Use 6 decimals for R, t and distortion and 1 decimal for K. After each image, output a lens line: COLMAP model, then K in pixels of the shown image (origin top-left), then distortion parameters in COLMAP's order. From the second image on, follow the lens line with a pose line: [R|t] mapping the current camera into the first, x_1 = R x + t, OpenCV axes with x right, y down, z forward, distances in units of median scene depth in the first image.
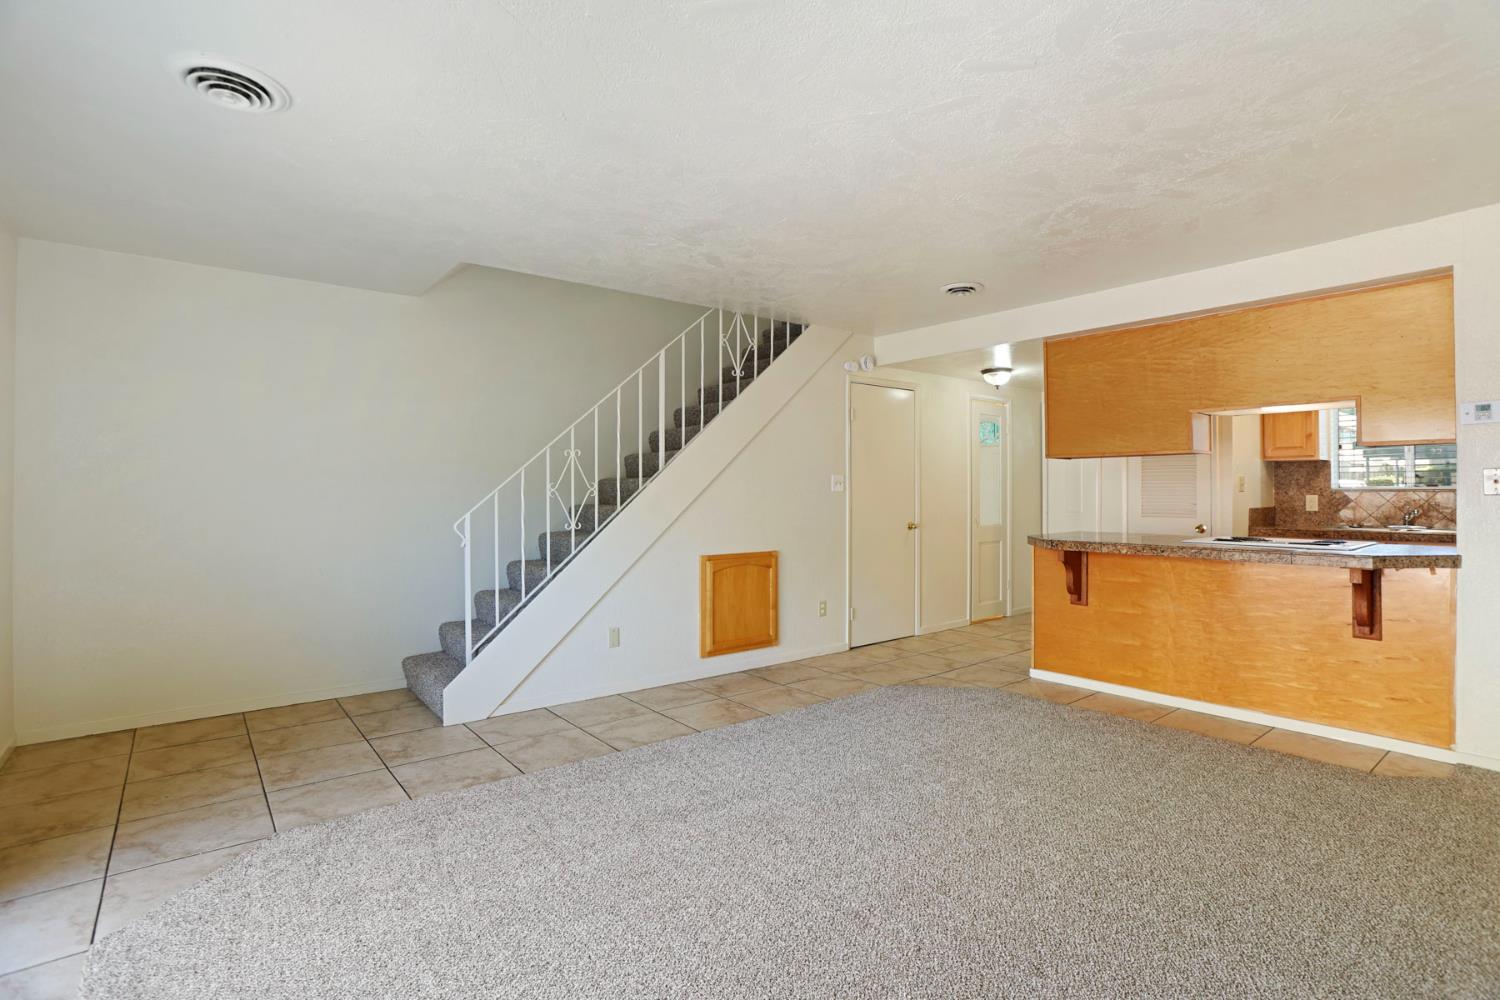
lens RADIAL K [[730.7, 0, 750.1], [0, 730.7, 486.4], [0, 0, 1]] dist [-0.046238, 0.003425]
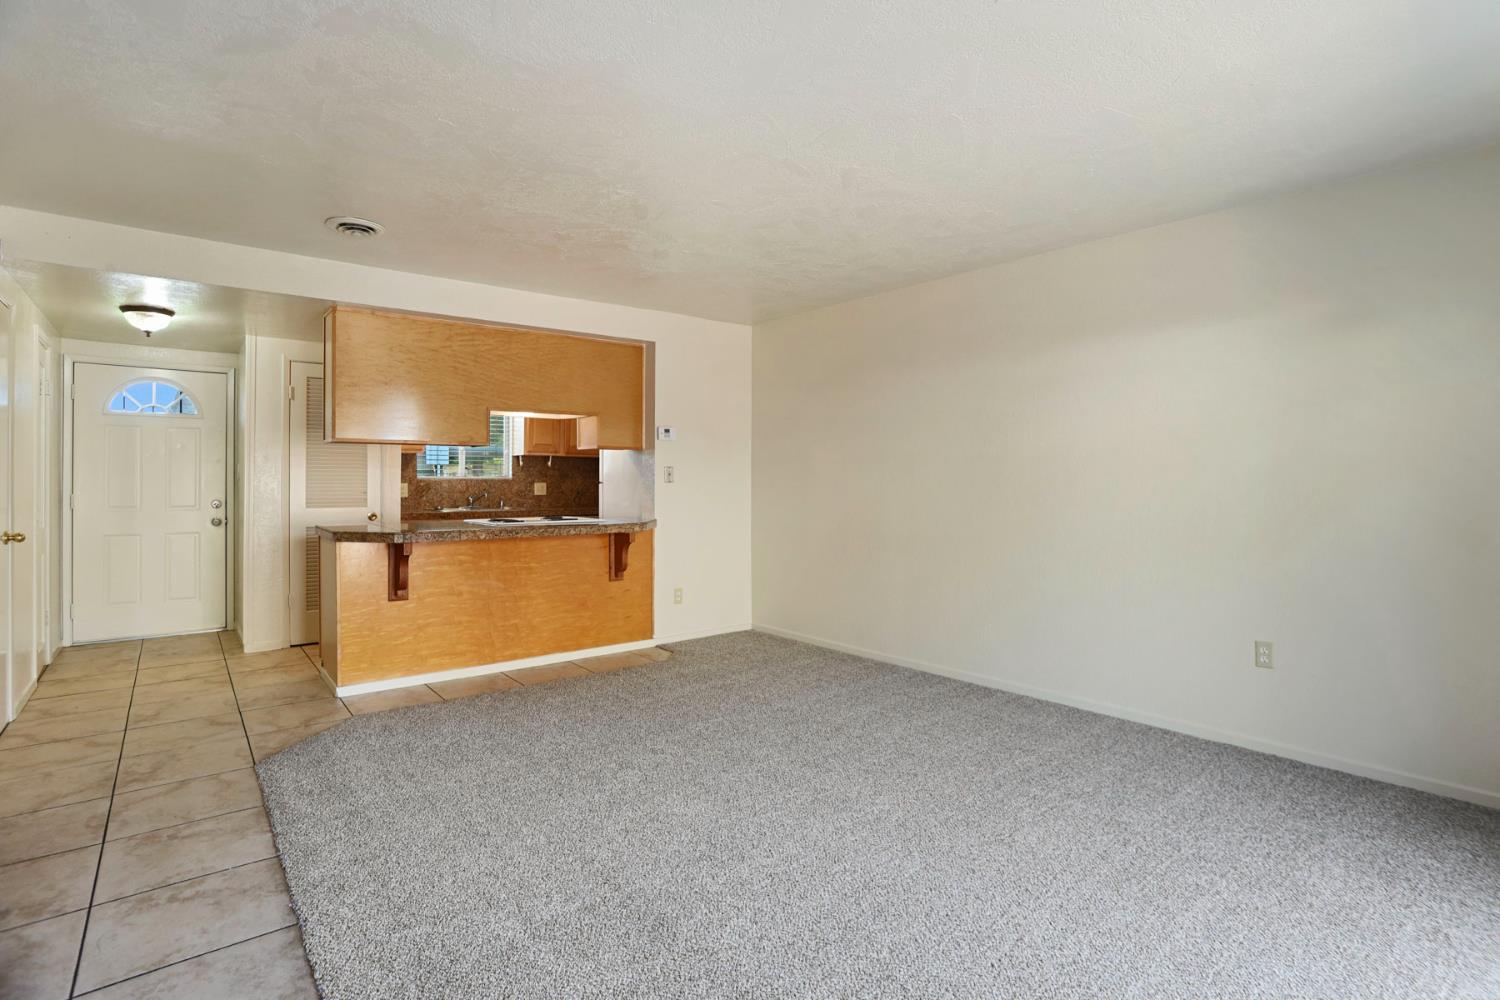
lens RADIAL K [[730.7, 0, 757.6], [0, 730.7, 490.7], [0, 0, 1]] dist [-0.046238, 0.003425]
pose [[-0.015346, -0.014661, 0.999775, -0.518696], [-0.008359, 0.999859, 0.014534, 0.003318], [-0.999847, -0.008134, -0.015467, 0.582408]]
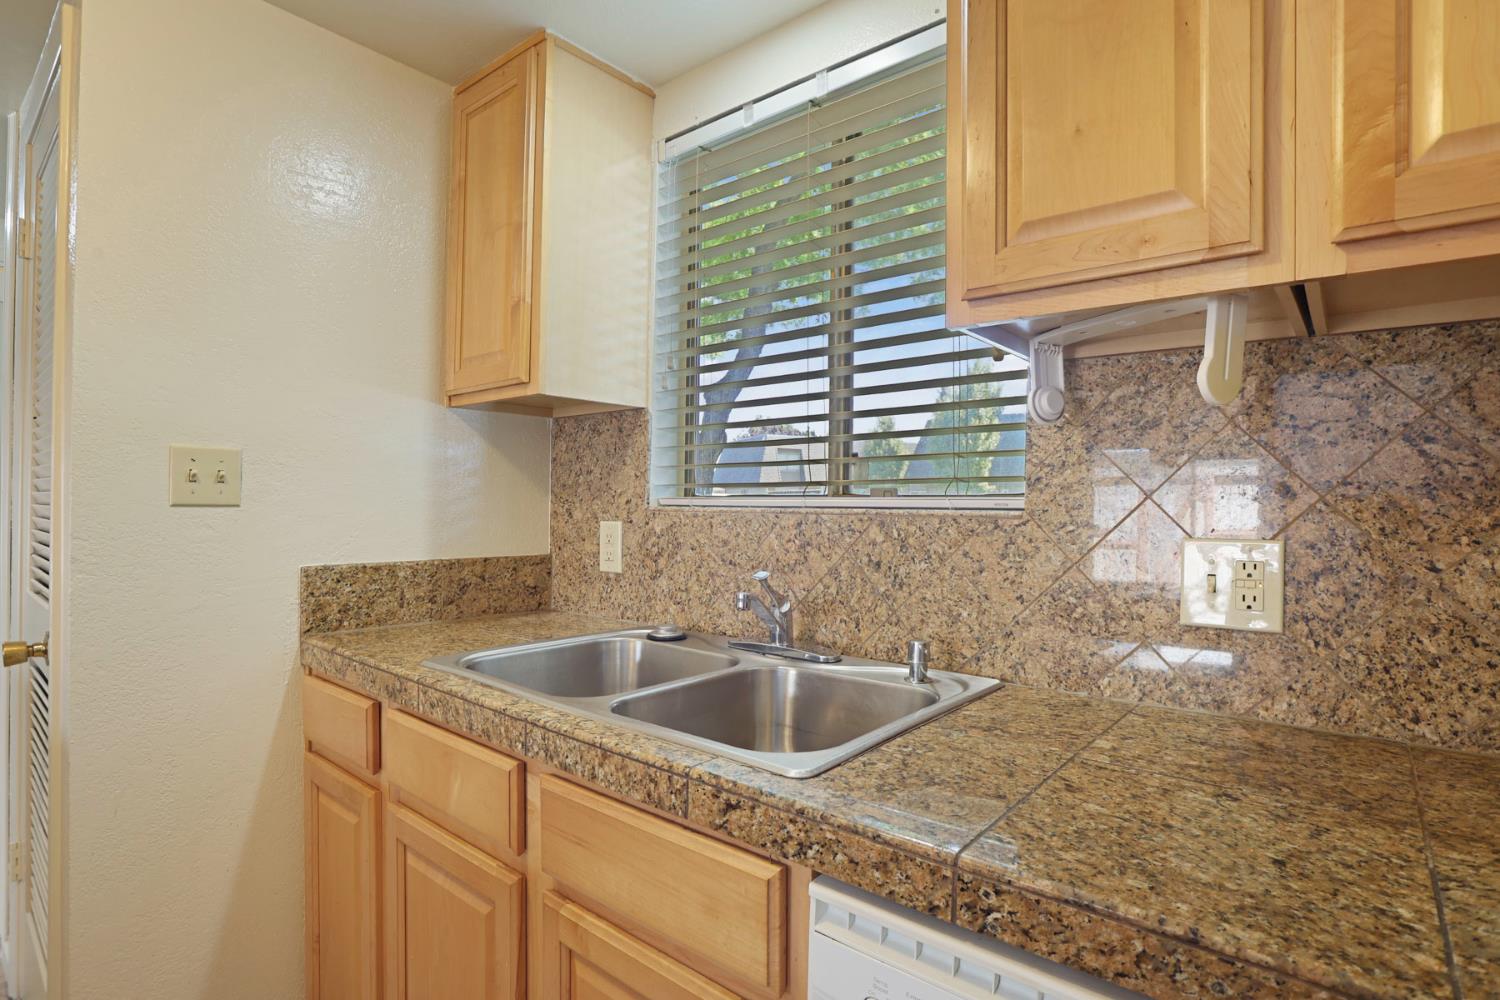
lens RADIAL K [[730.7, 0, 755.3], [0, 730.7, 500.3], [0, 0, 1]] dist [-0.046238, 0.003425]
pose [[0.978079, 0.011406, 0.207920, 1.037480], [-0.011143, 0.999935, -0.002440, 0.003878], [-0.207935, 0.000070, 0.978143, 0.883211]]
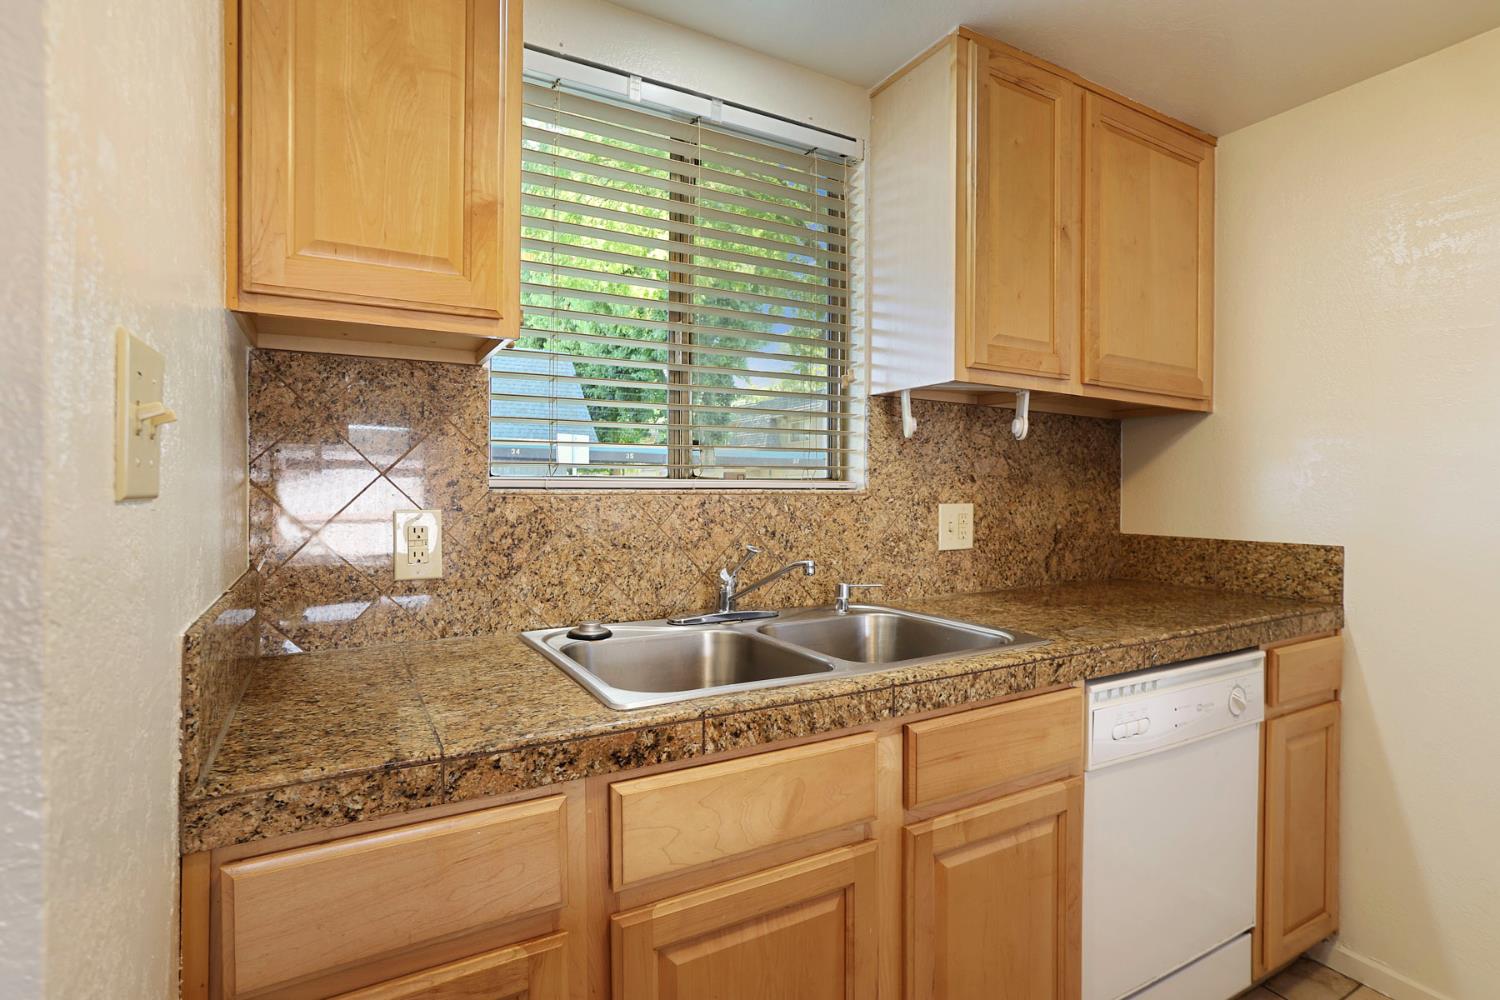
lens RADIAL K [[730.7, 0, 751.2], [0, 730.7, 490.5], [0, 0, 1]] dist [-0.046238, 0.003425]
pose [[0.169363, -0.000725, 0.985553, 0.761542], [-0.008467, 0.999962, 0.002191, 0.006072], [-0.985517, -0.008716, 0.169351, 1.126094]]
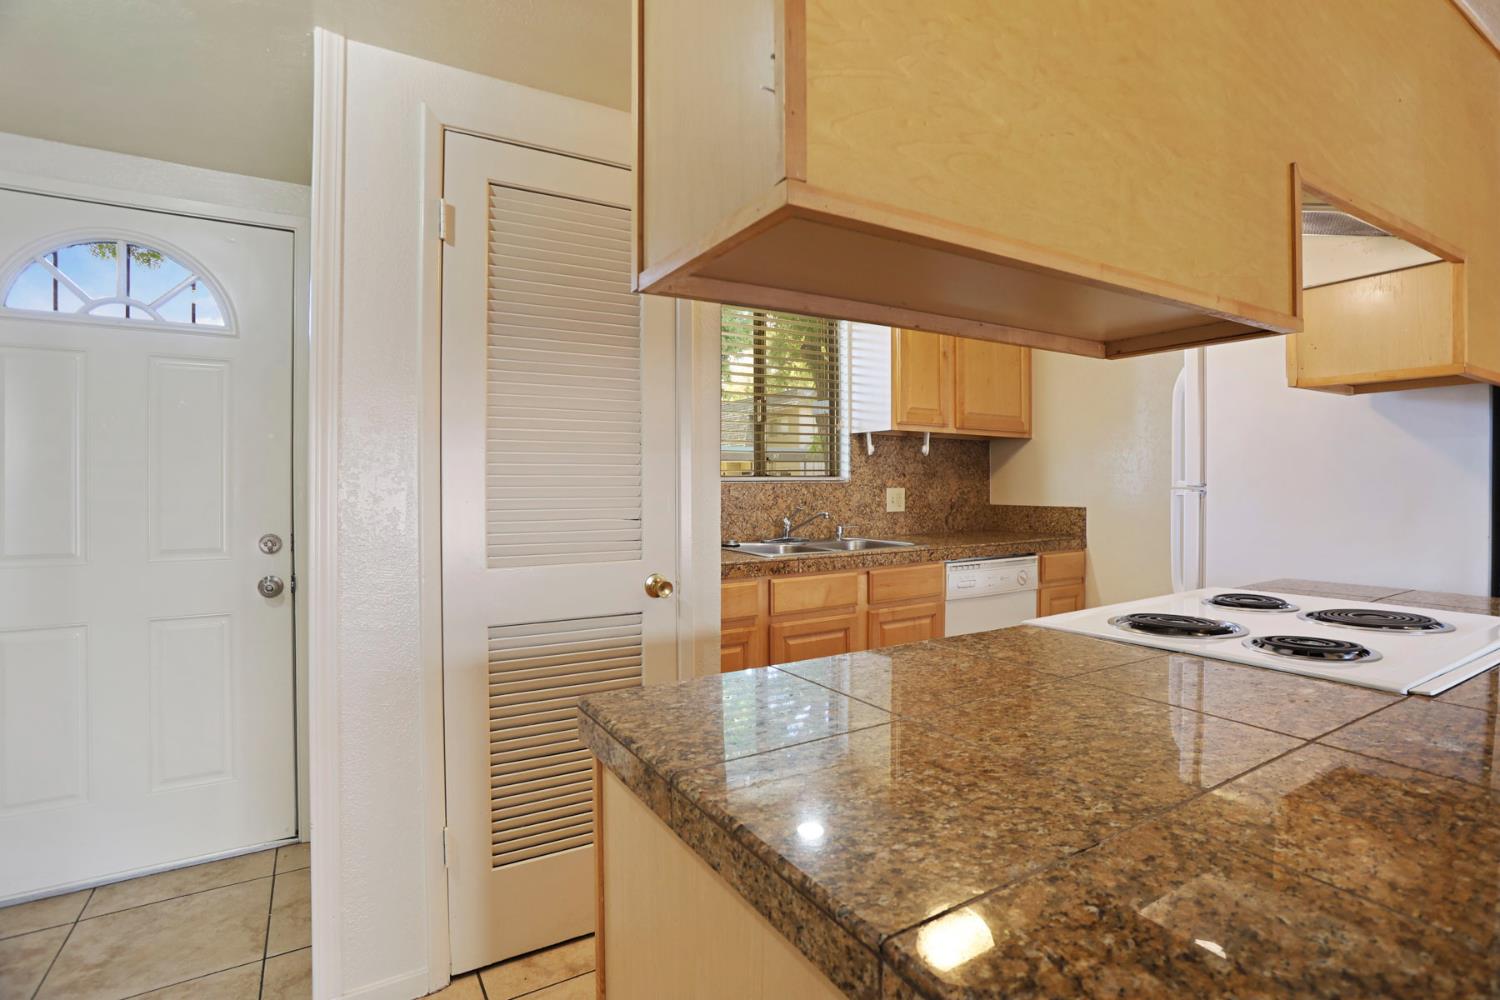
lens RADIAL K [[730.7, 0, 746.1], [0, 730.7, 490.4], [0, 0, 1]] dist [-0.046238, 0.003425]
pose [[0.137932, -0.010677, 0.990384, 0.333359], [-0.000230, 0.999942, 0.010812, 0.007691], [-0.990442, -0.001719, 0.137921, 1.134048]]
